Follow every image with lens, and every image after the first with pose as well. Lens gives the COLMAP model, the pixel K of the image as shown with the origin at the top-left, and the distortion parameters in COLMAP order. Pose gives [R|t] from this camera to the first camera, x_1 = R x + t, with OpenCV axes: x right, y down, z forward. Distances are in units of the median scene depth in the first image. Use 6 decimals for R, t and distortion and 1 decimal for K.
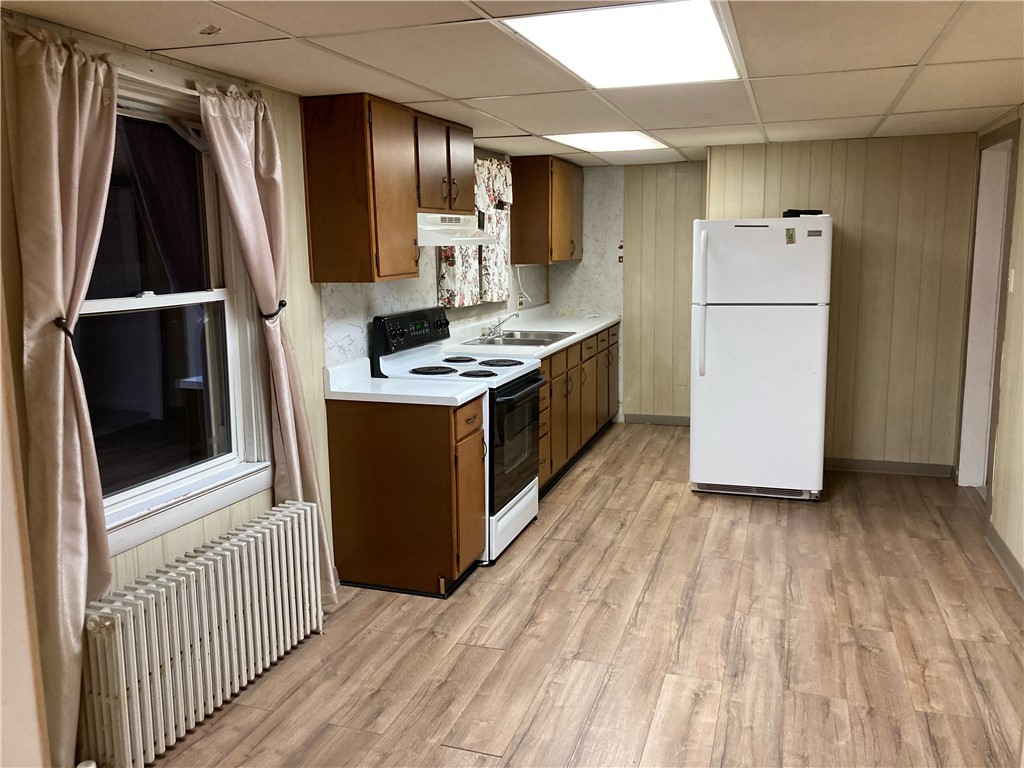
lens RADIAL K [[838.3, 0, 510.0], [0, 838.3, 379.2], [0, 0, 1]] dist [0.009966, 0.005846]
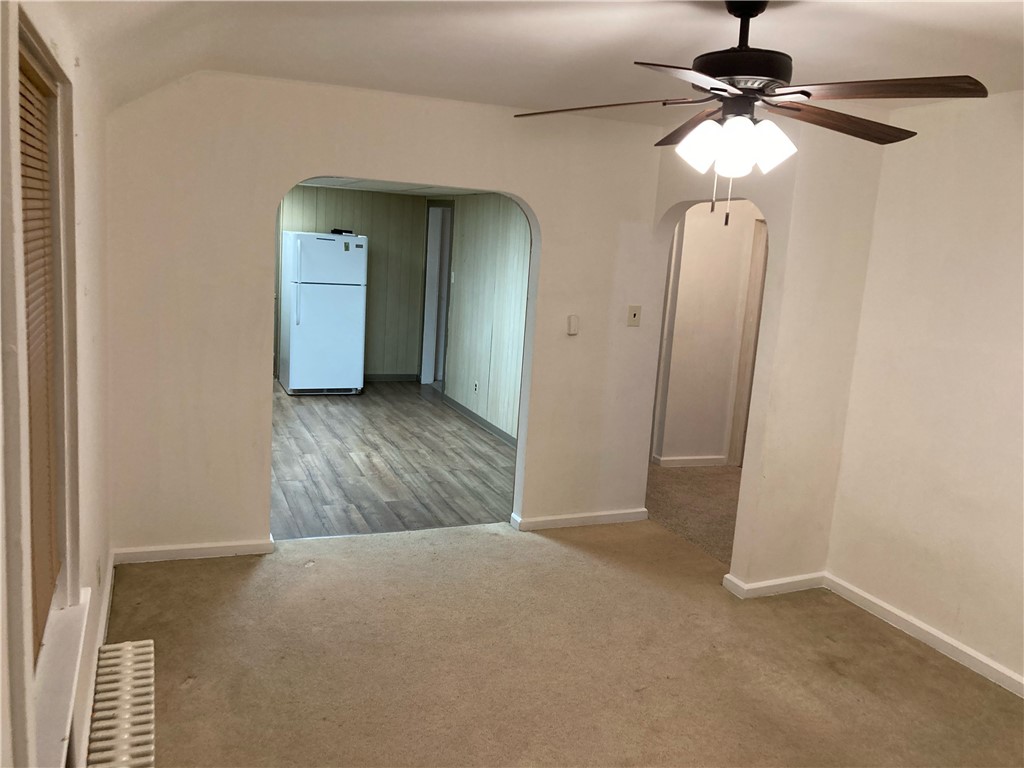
lens RADIAL K [[838.3, 0, 512.4], [0, 838.3, 384.5], [0, 0, 1]] dist [0.009966, 0.005846]
pose [[0.754835, -0.045052, 0.654365, -0.596599], [0.021965, 0.998815, 0.043429, 0.055743], [-0.655547, -0.018409, 0.754930, -0.608146]]
